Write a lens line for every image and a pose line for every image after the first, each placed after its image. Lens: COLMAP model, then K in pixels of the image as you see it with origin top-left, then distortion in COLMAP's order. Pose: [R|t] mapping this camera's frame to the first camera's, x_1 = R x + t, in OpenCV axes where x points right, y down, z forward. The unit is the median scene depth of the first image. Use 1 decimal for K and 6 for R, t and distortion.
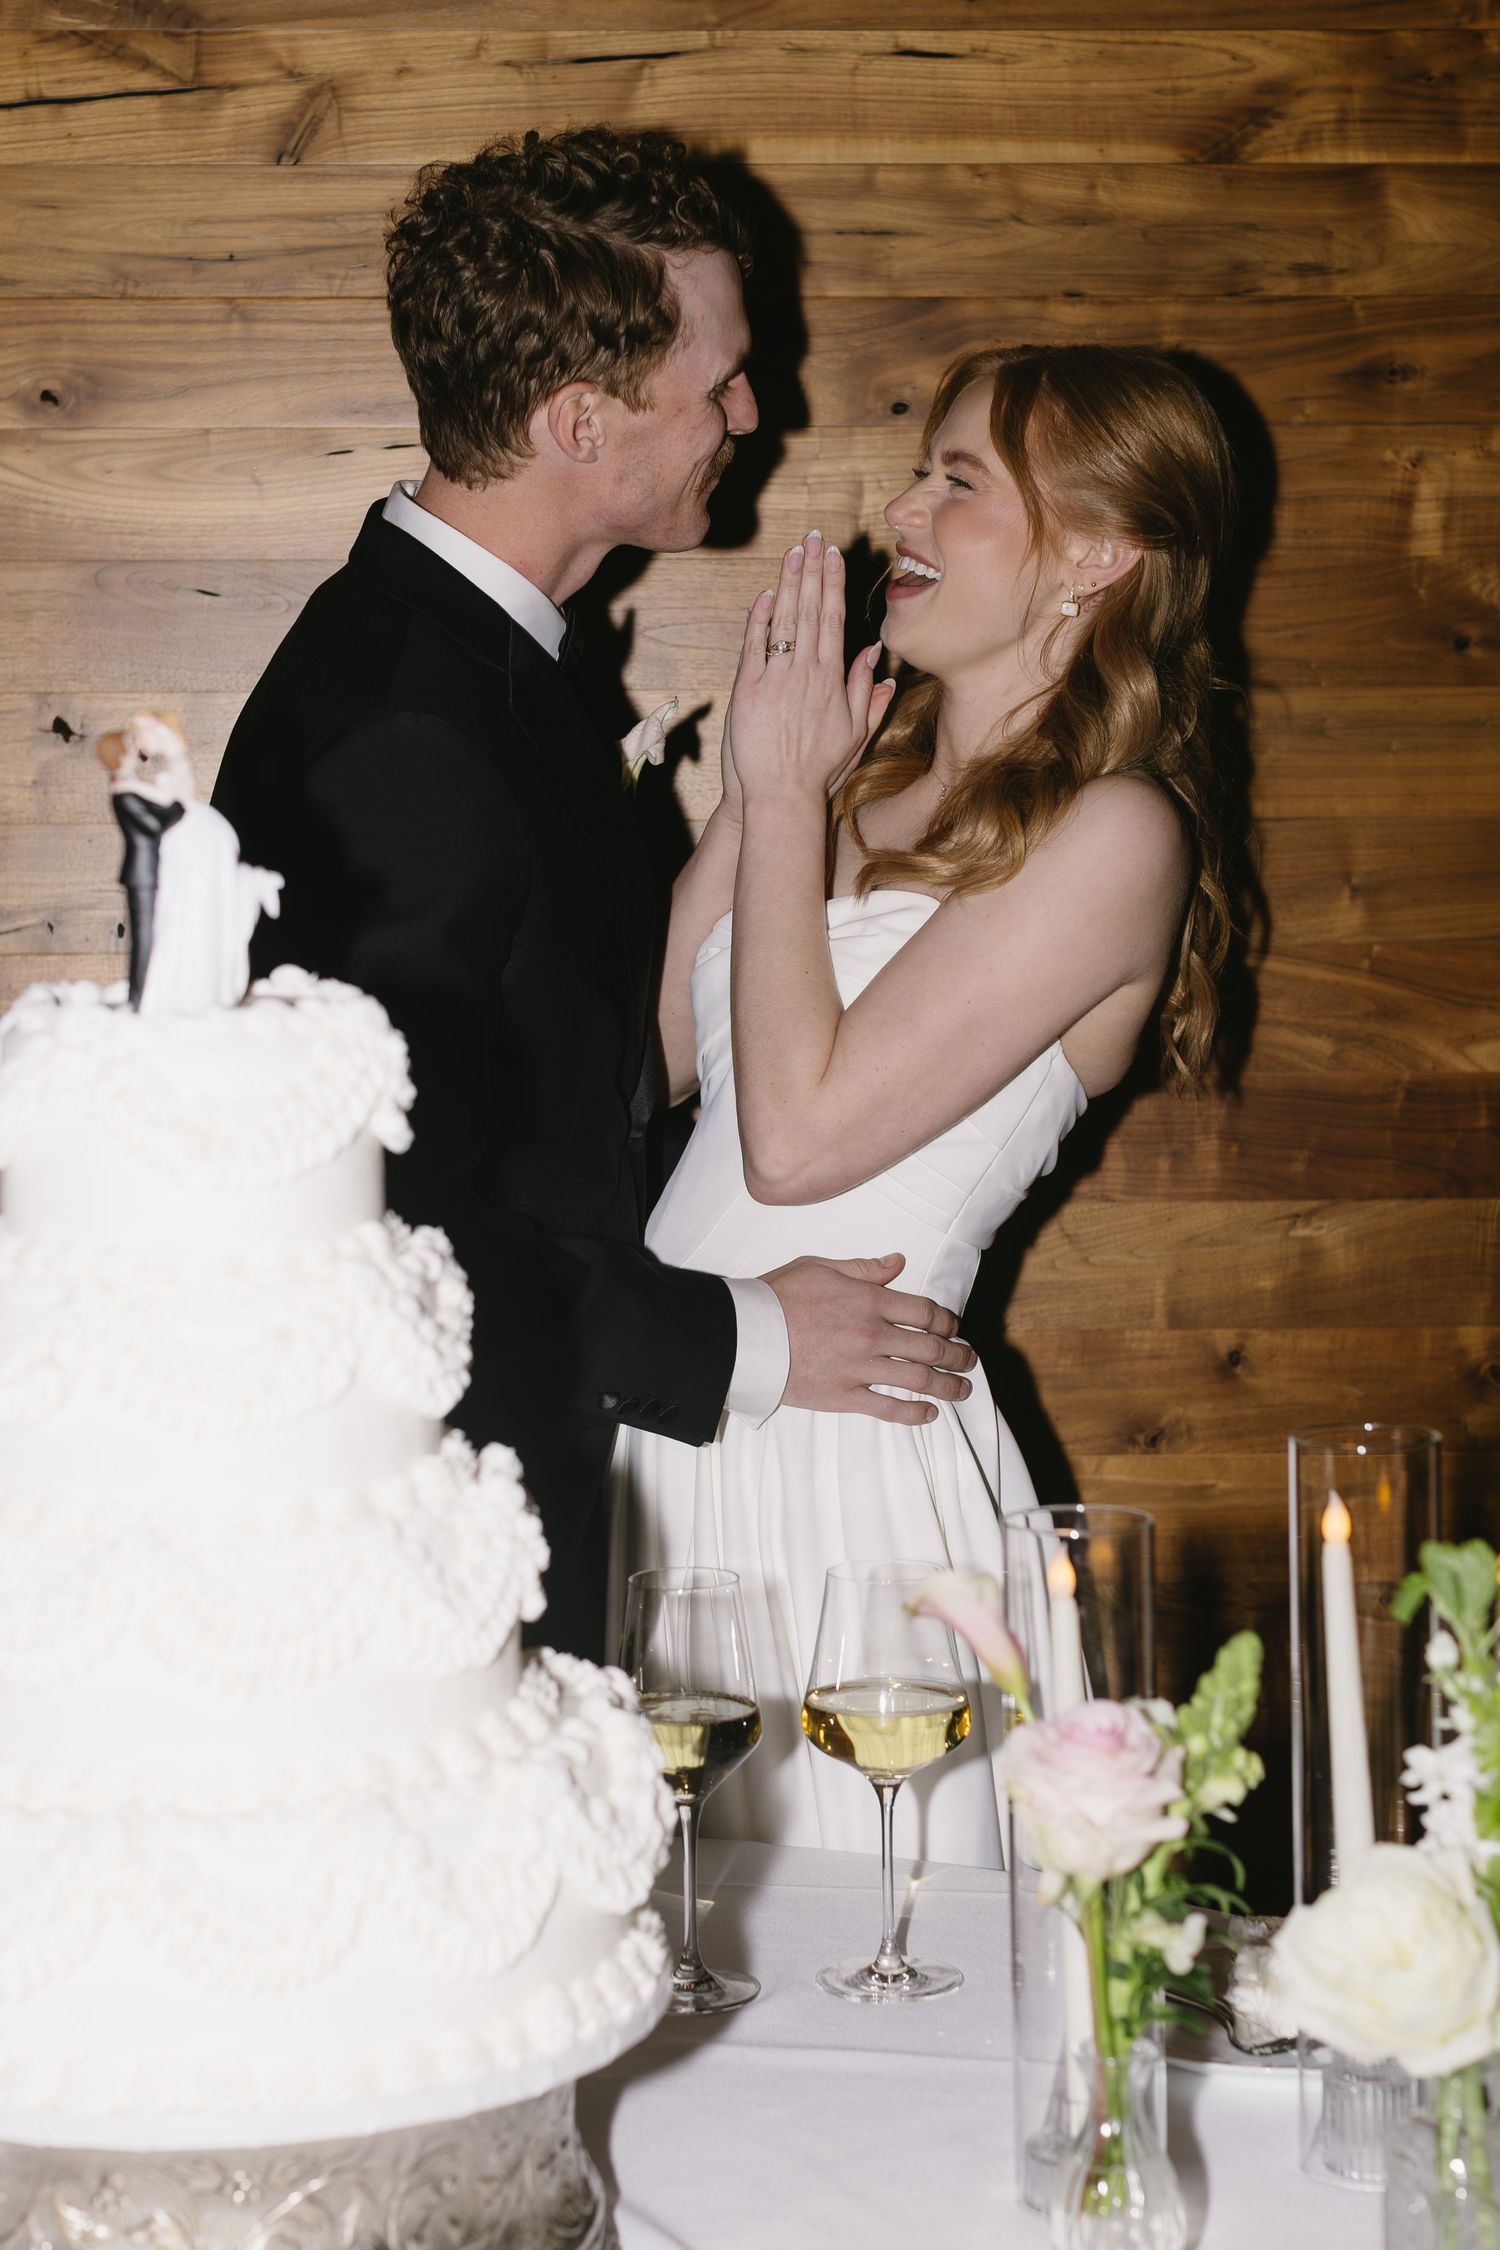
lens RADIAL K [[4369.6, 0, 709.7], [0, 4369.6, 1169.1], [0, 0, 1]] dist [0.020369, -0.109284]
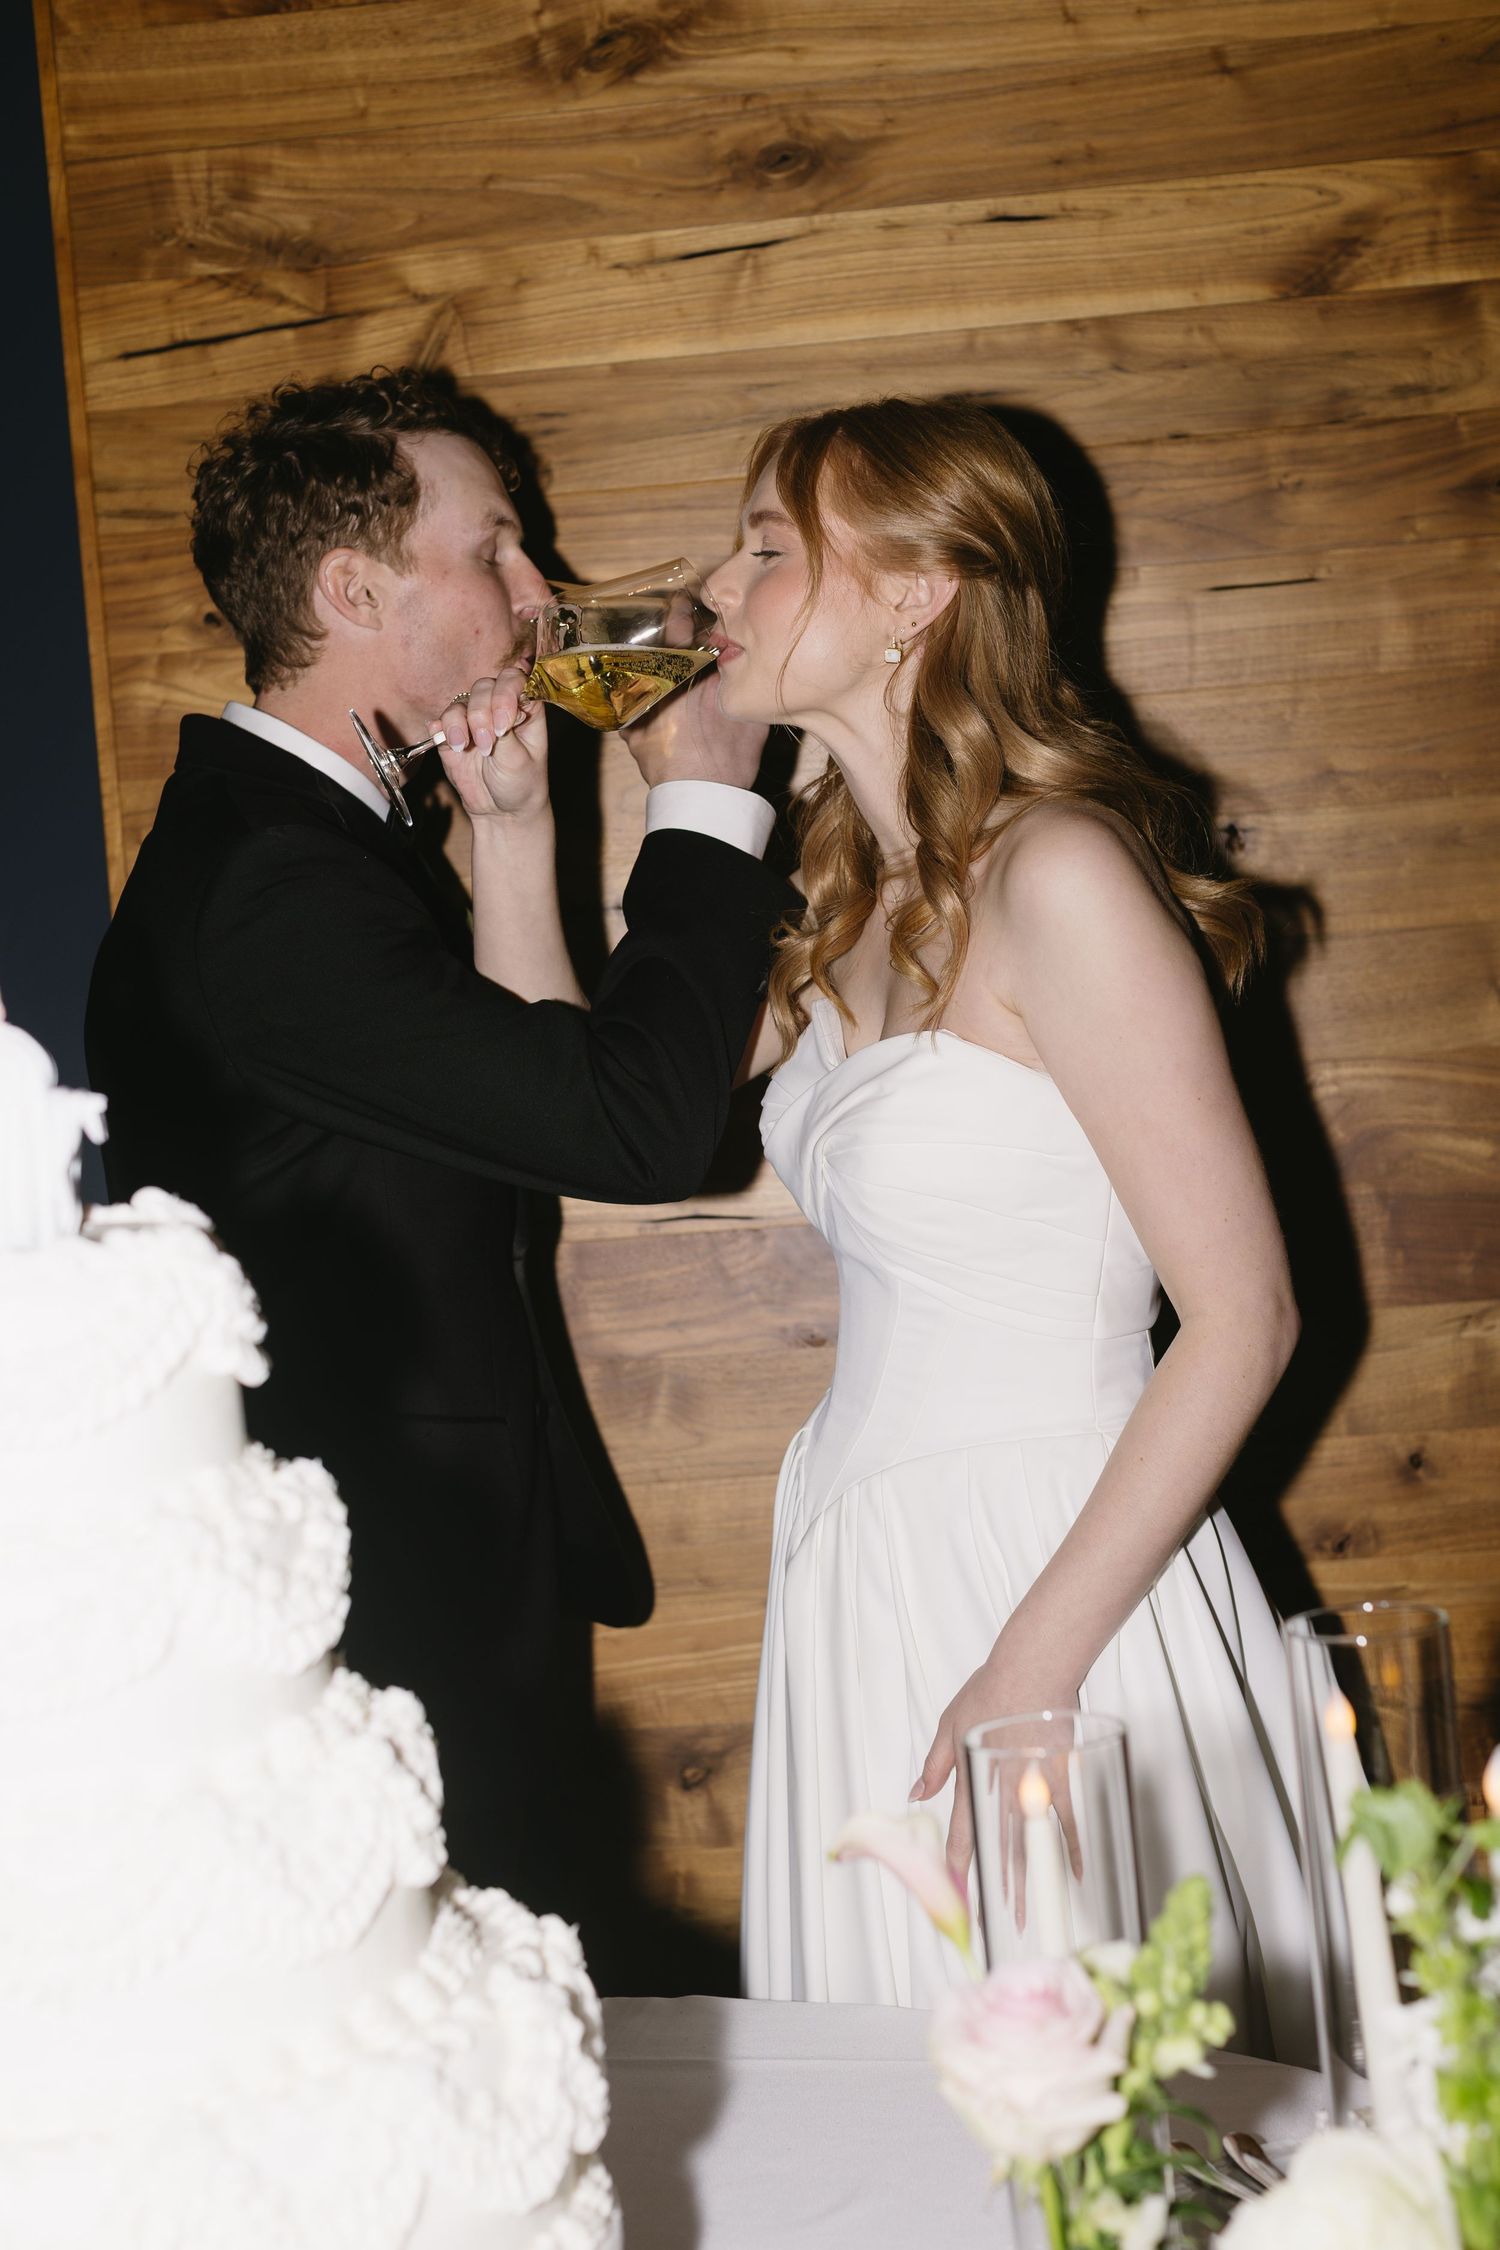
lens RADIAL K [[3596.6, 0, 750.0], [0, 3596.6, 1125.0], [0, 0, 1]] dist [0.000985, 0.008836]
pose [[0.989446, -0.066470, -0.128755, 0.082206], [0.062494, 0.997443, -0.034681, -0.015622], [0.130731, 0.026268, 0.991070, 0.154902]]
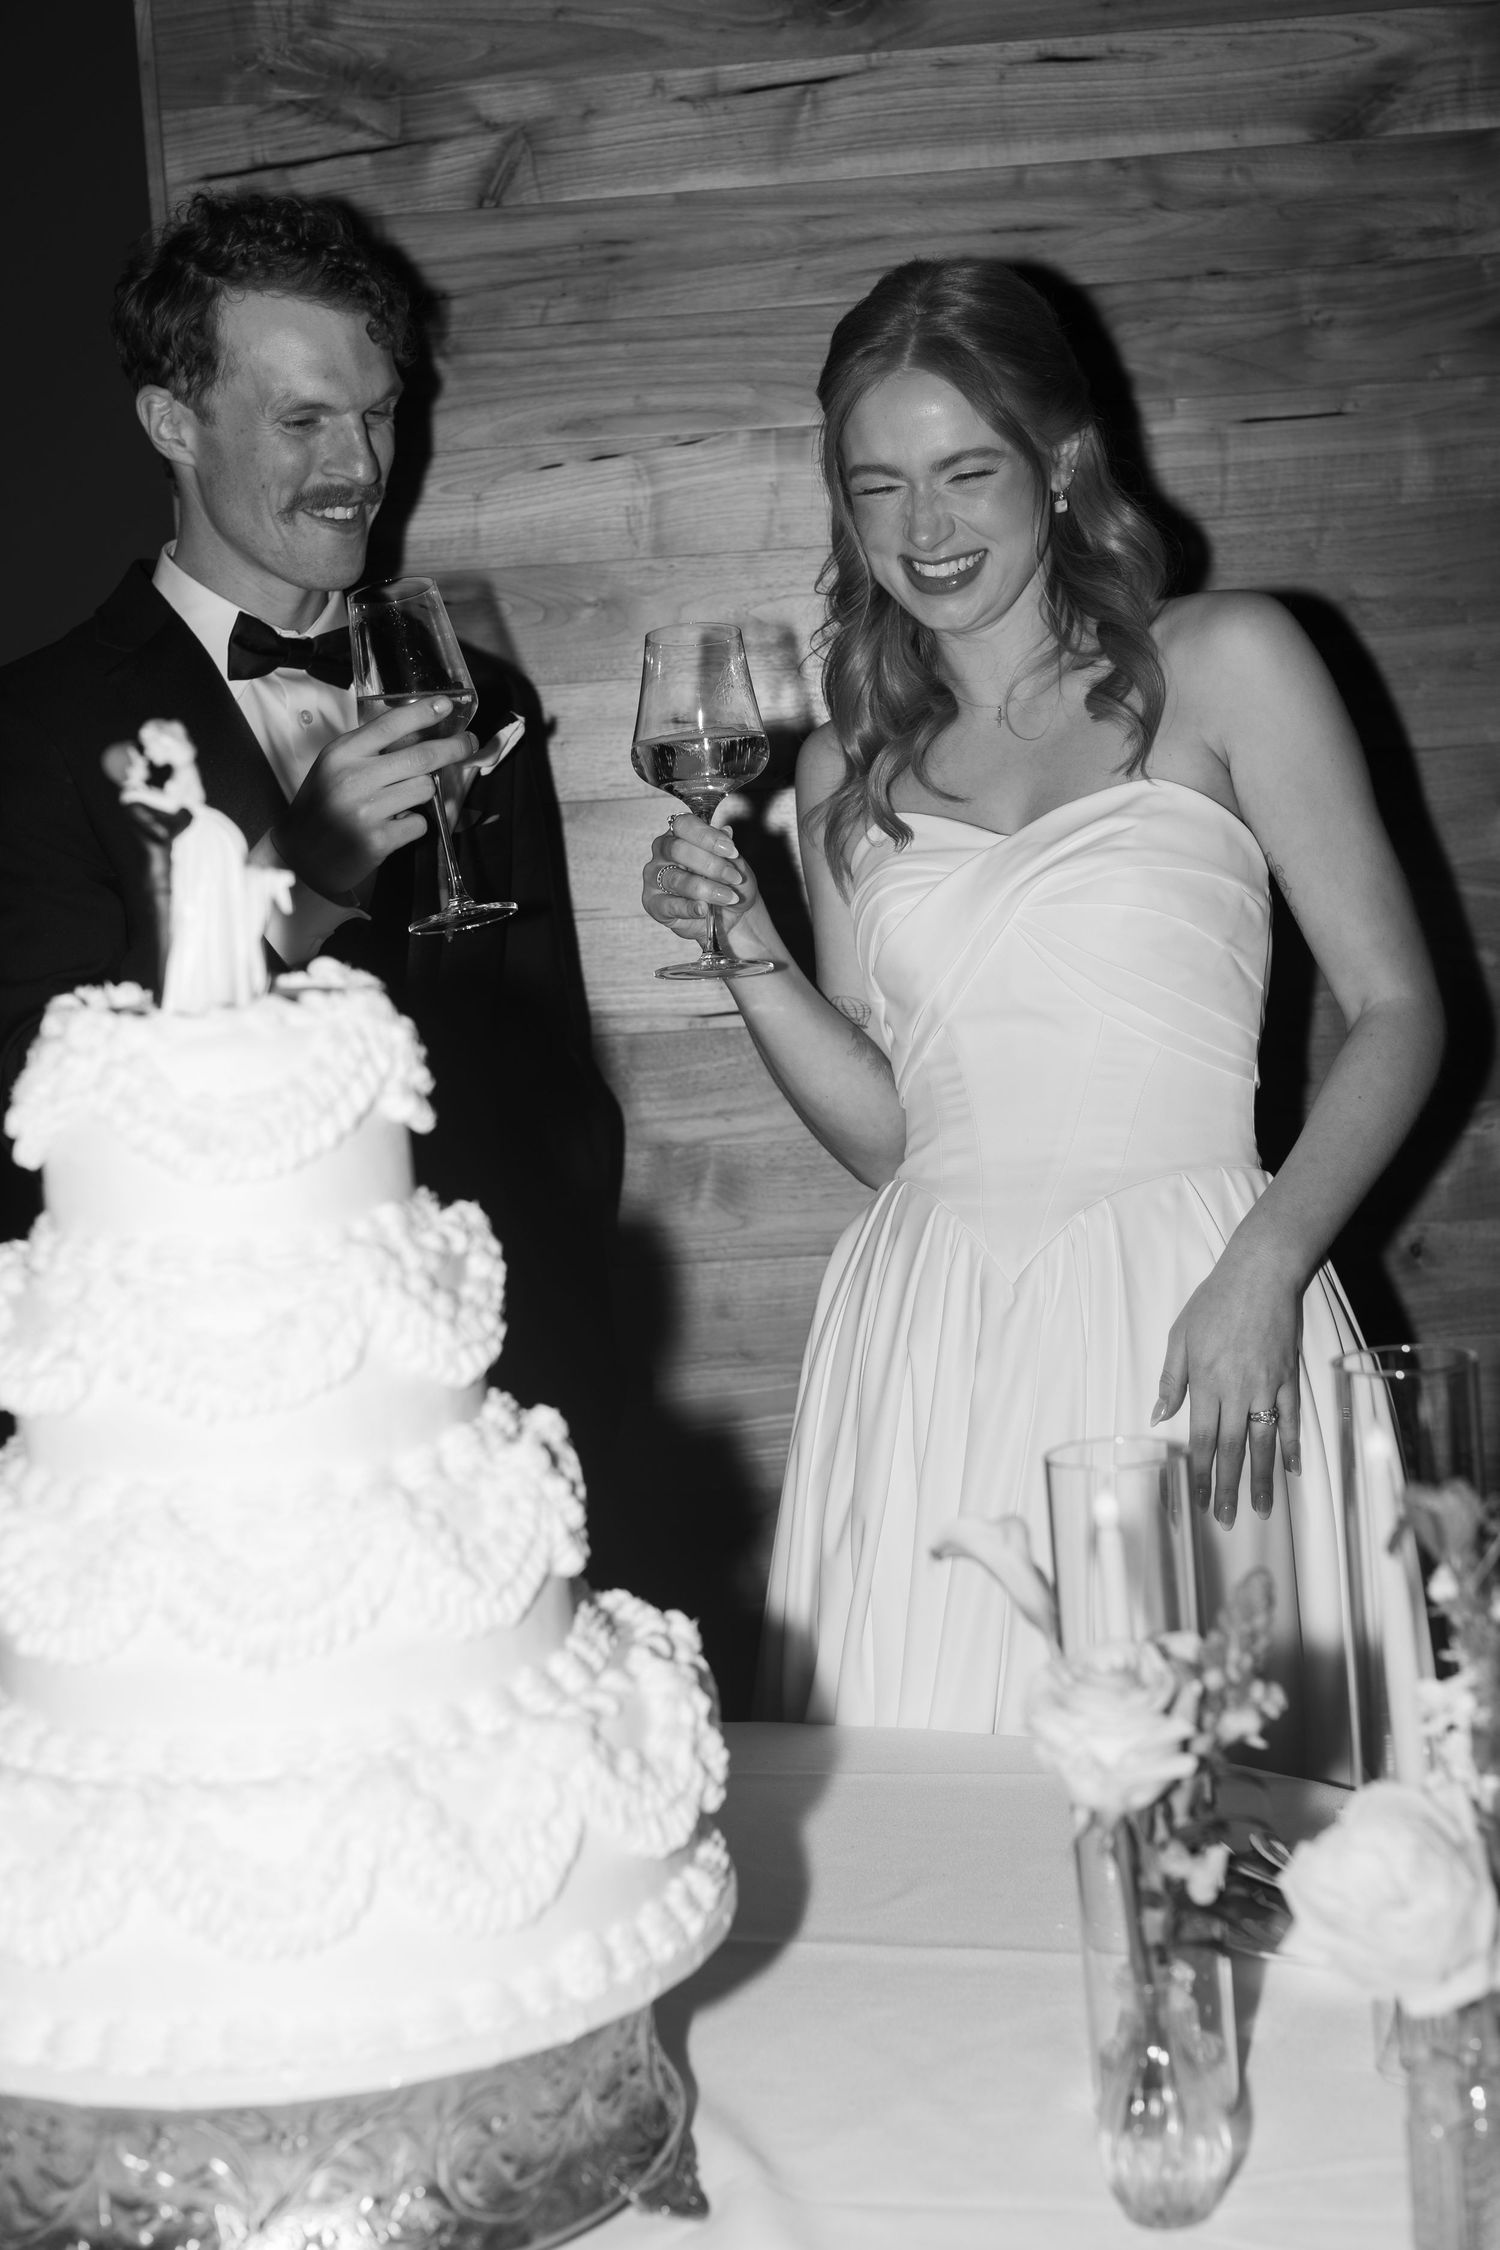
lens RADIAL K [[3630.7, 0, 741.4], [0, 3630.7, 1179.2], [0, 0, 1]] dist [0.004636, -0.009071]
pose [[0.991708, -0.045027, -0.120367, 0.065399], [0.048790, 0.998402, 0.028503, -0.008296], [0.118891, -0.034139, 0.992320, 0.091325]]
